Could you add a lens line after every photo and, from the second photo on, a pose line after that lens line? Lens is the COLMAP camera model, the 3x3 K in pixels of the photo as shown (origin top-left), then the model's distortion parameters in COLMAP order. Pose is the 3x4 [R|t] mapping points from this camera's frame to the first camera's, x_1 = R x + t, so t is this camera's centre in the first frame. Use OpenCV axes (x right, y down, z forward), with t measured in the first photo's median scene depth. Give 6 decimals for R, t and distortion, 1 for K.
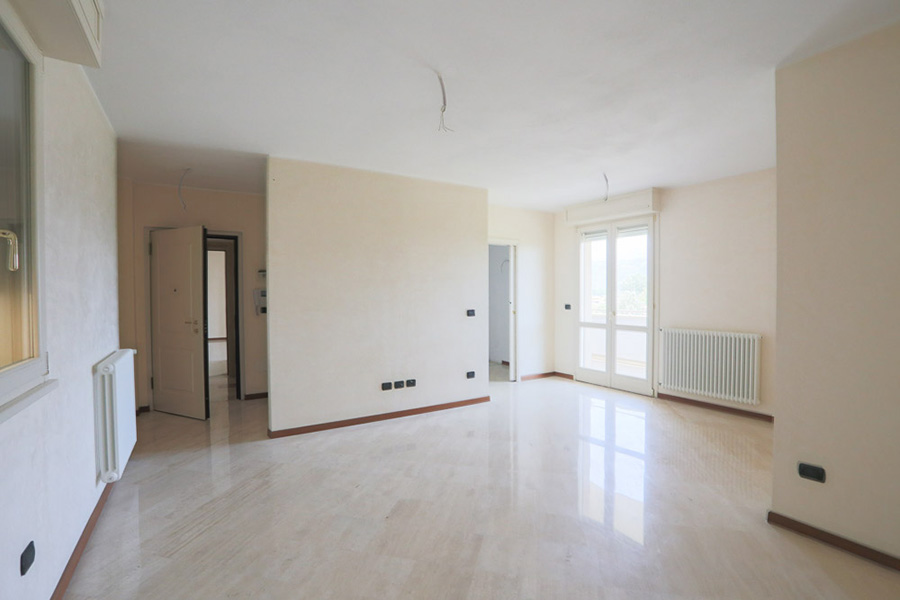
lens RADIAL K [[394.6, 0, 448.2], [0, 394.6, 305.3], [0, 0, 1]] dist [-0.015094, -0.000266]
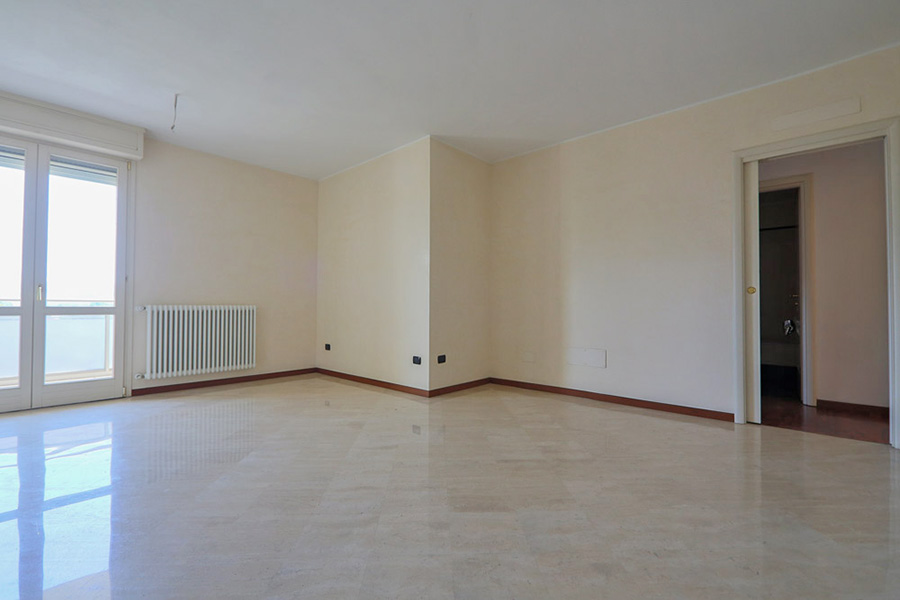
lens RADIAL K [[394.6, 0, 456.8], [0, 394.6, 297.9], [0, 0, 1]] dist [-0.015094, -0.000266]
pose [[-0.246196, 0.026147, 0.968867, -0.388243], [0.027839, 0.999414, -0.019897, 0.075644], [-0.968820, 0.022074, -0.246780, 0.580836]]
